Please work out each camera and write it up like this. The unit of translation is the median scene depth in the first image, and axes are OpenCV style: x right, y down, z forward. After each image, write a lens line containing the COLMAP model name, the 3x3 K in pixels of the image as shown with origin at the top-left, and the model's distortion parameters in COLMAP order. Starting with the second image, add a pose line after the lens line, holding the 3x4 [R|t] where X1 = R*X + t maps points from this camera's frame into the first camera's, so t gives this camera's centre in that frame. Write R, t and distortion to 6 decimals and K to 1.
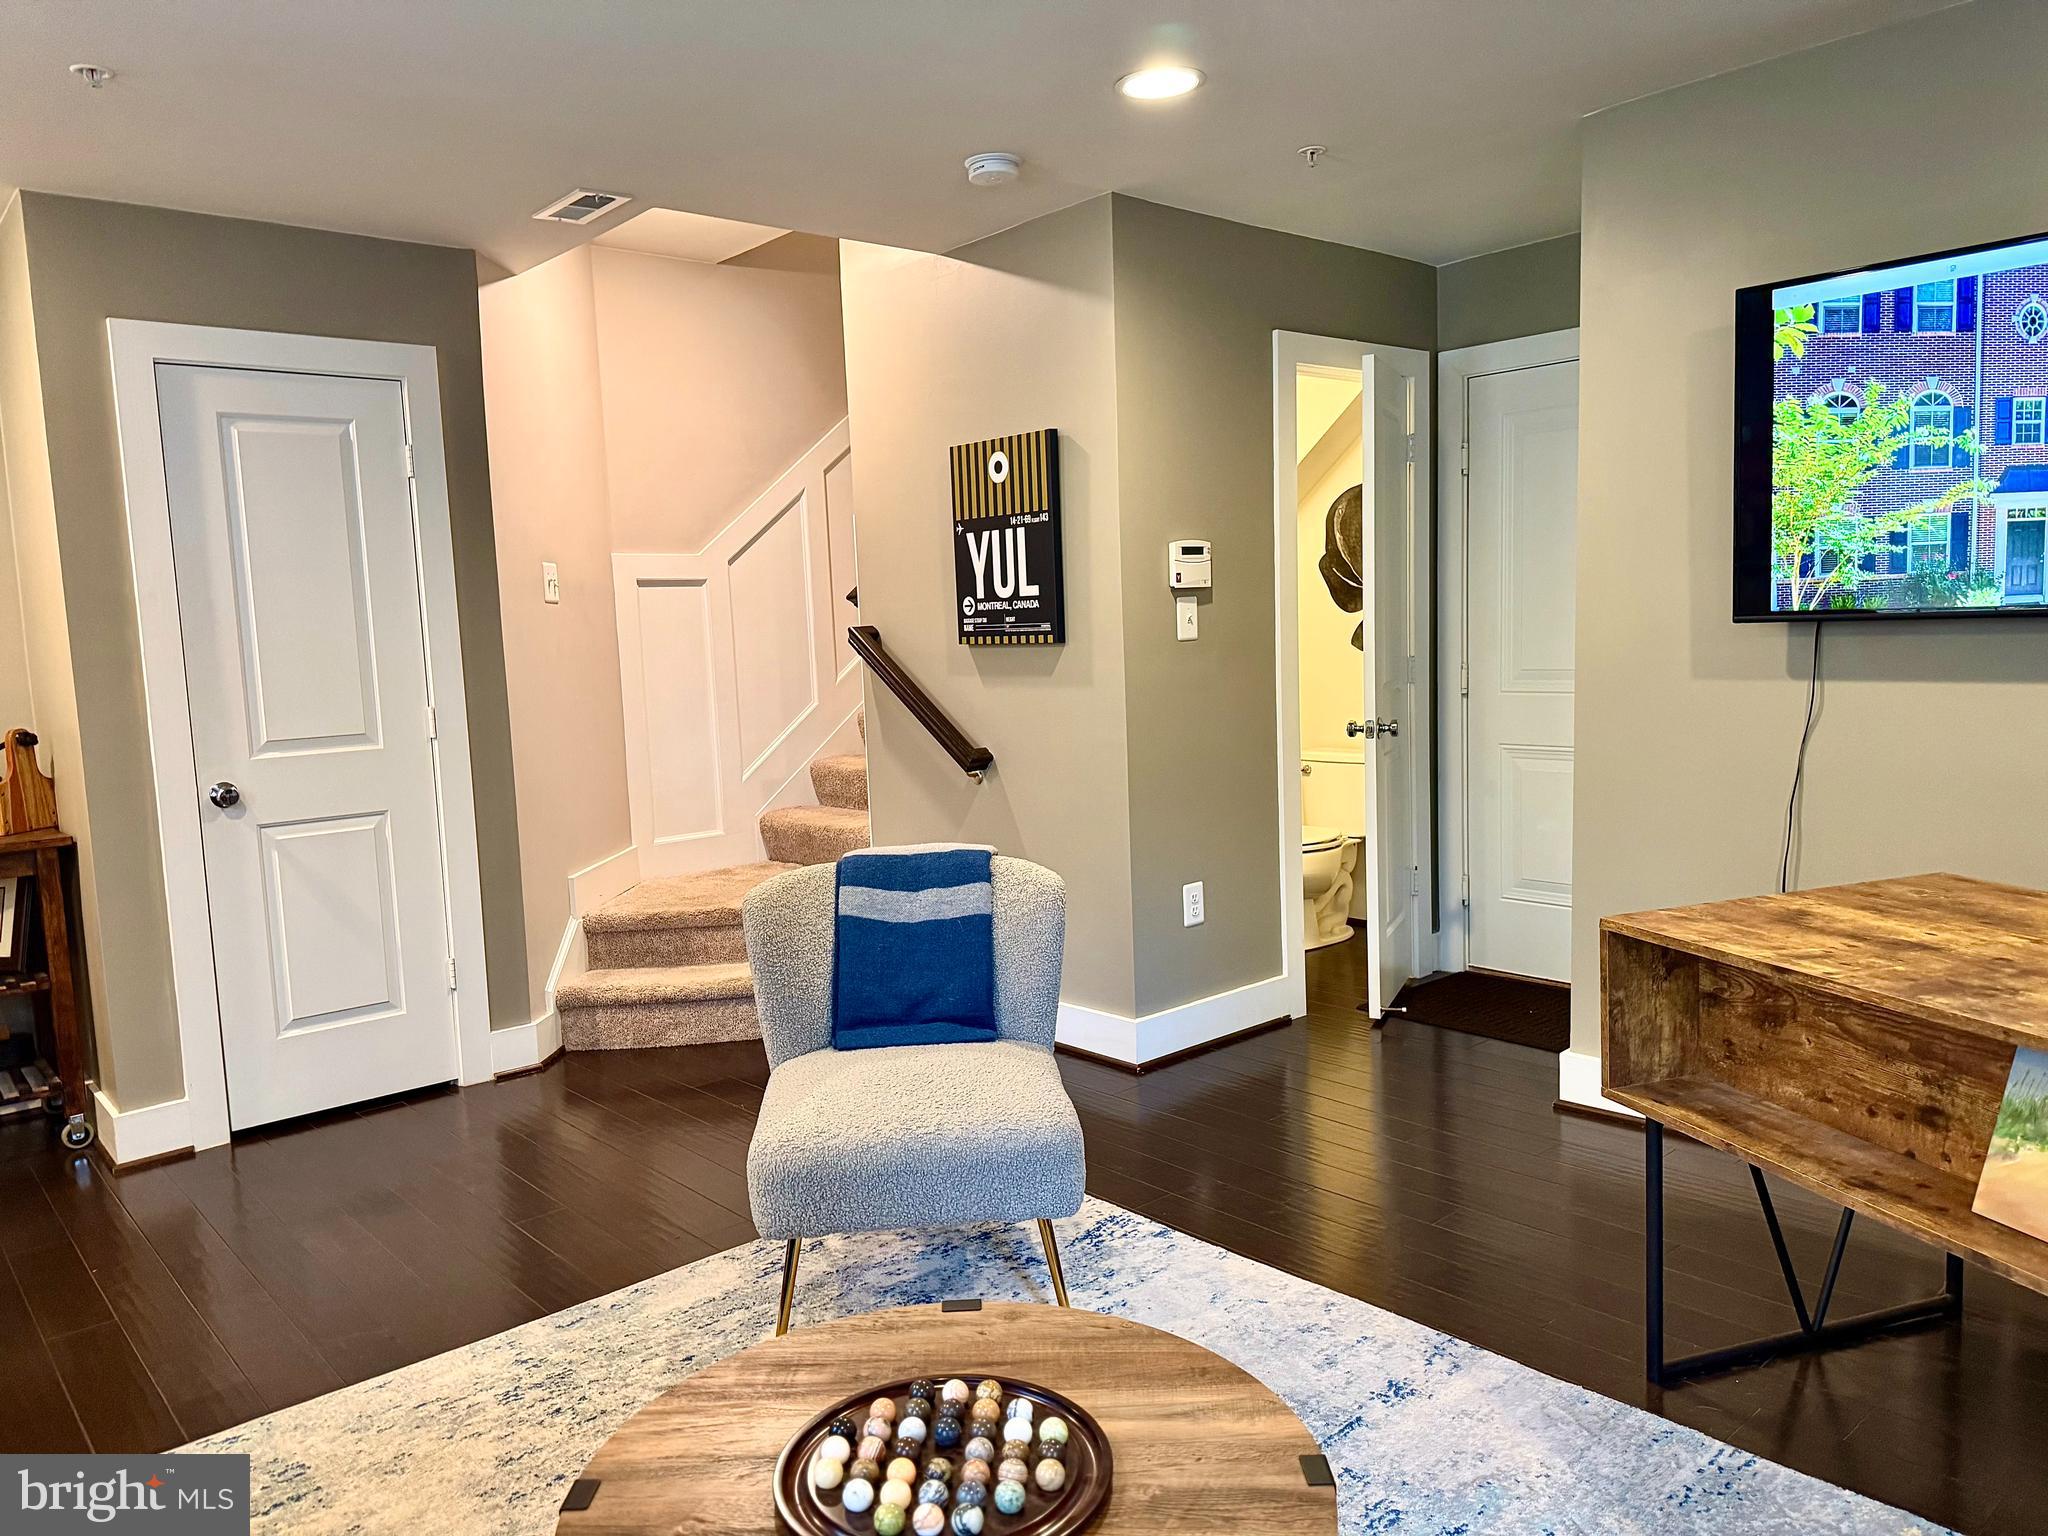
lens RADIAL K [[1452.9, 0, 1022.4], [0, 1452.9, 770.1], [0, 0, 1]] dist [0.066726, -0.055042]
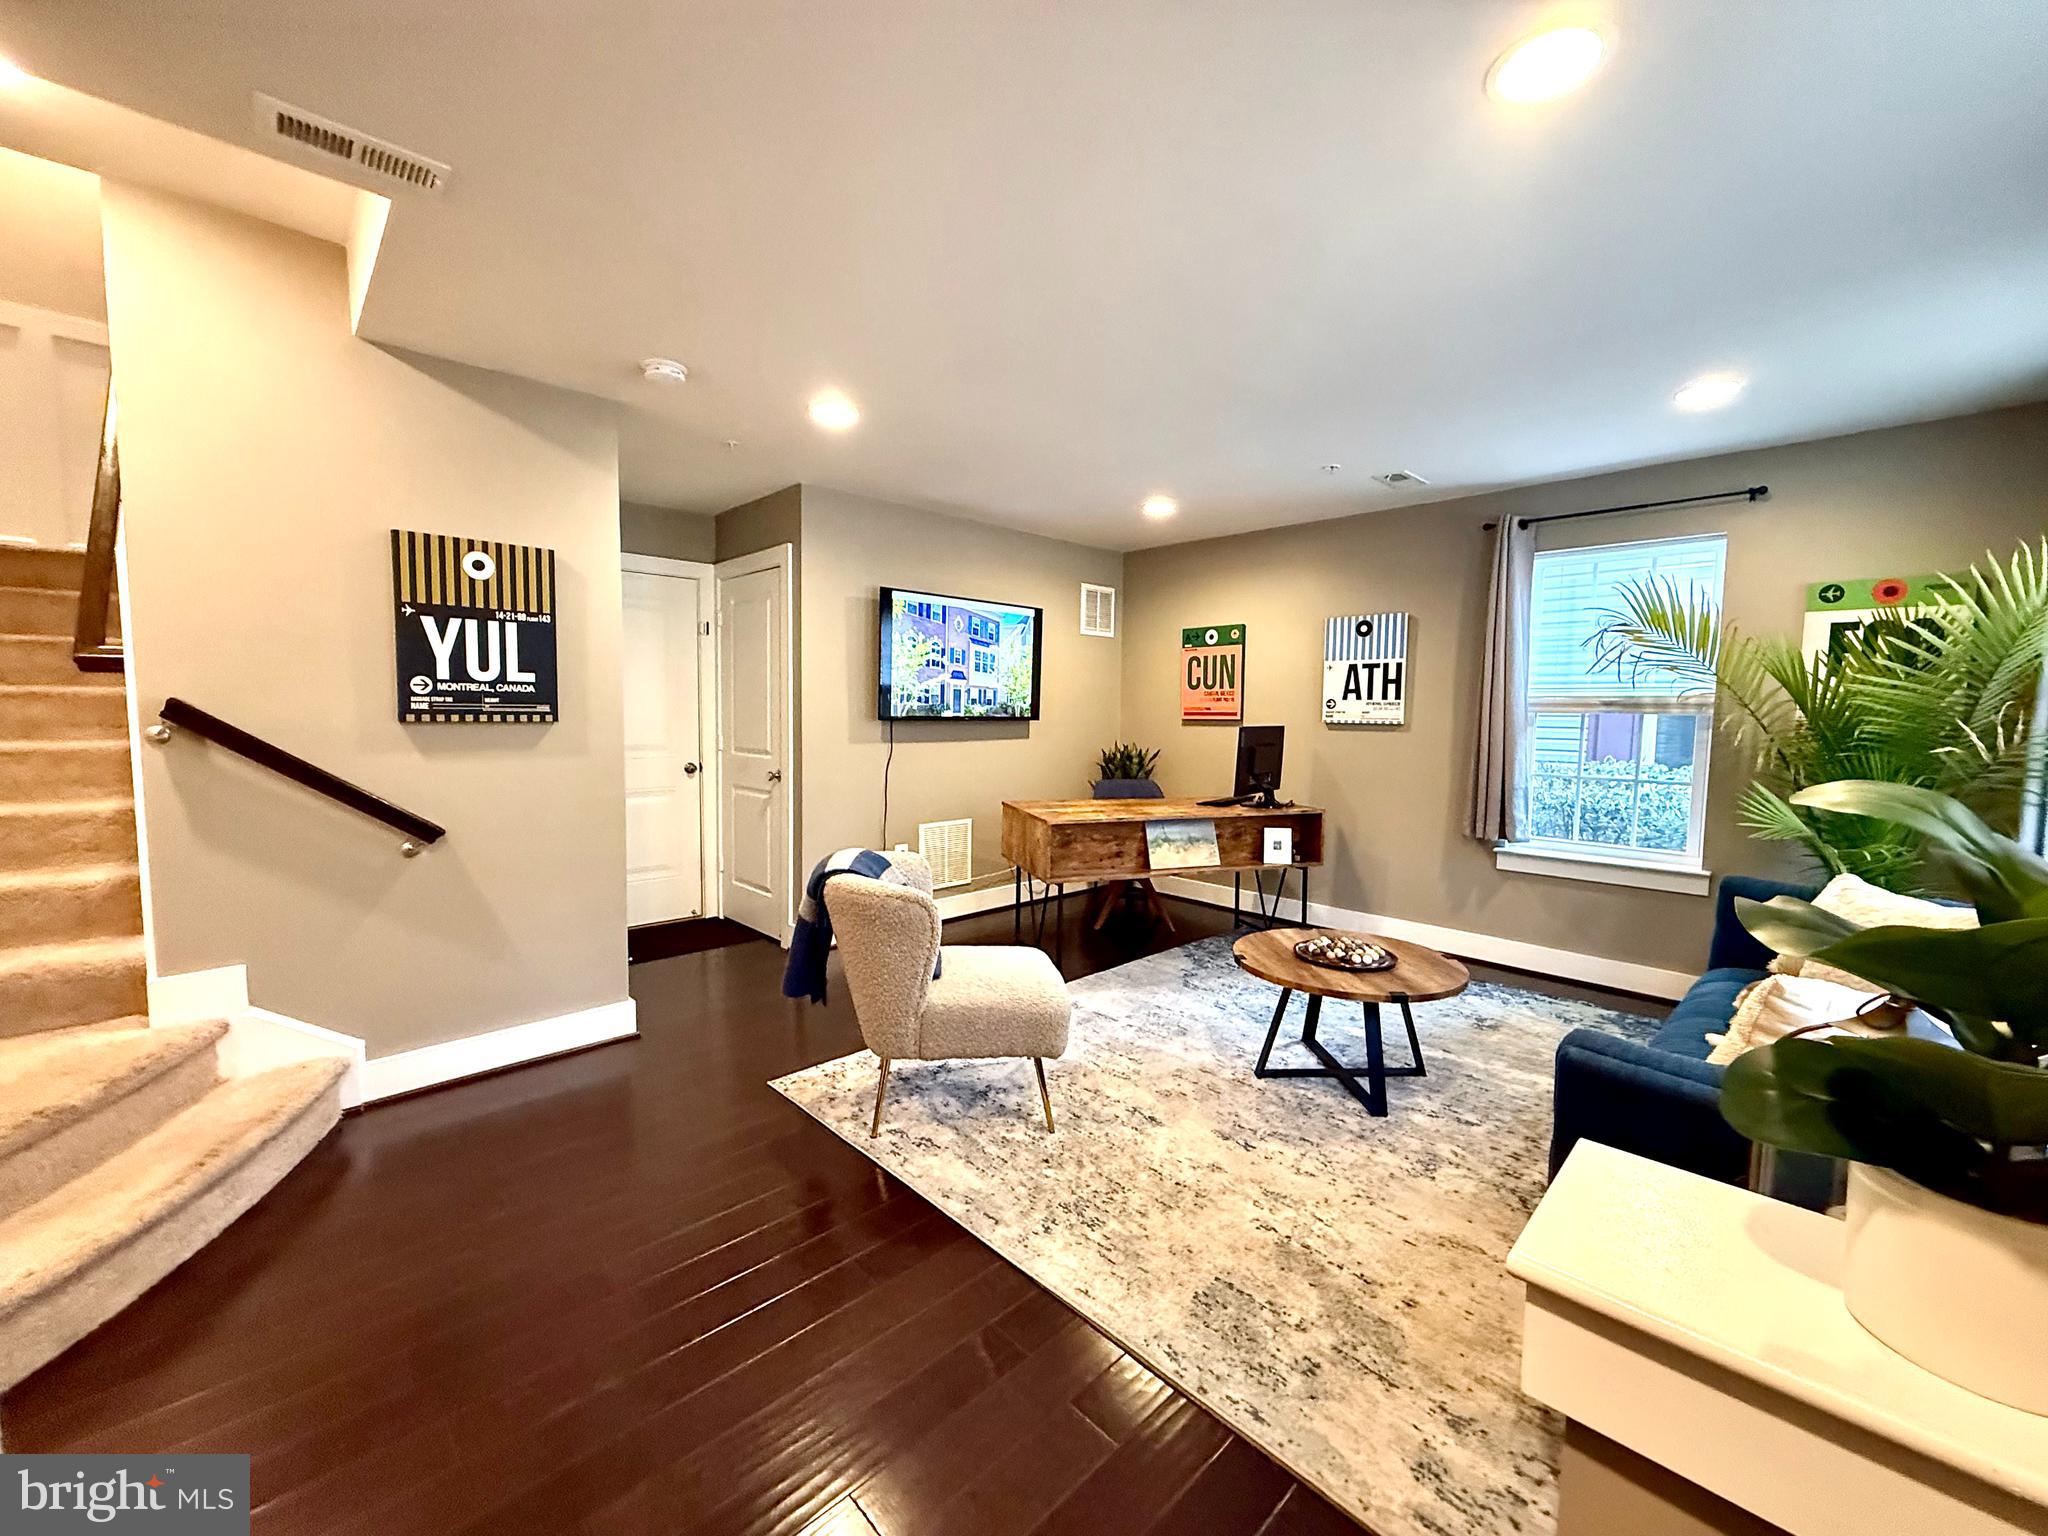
lens RADIAL K [[814.3, 0, 1023.9], [0, 814.3, 767.1], [0, 0, 1]] dist [-0.004118, 0.001926]
pose [[-0.033918, -0.026033, 0.999086, -0.671530], [0.099748, 0.994581, 0.029302, -0.029462], [-0.994434, 0.100651, -0.031137, 0.623604]]
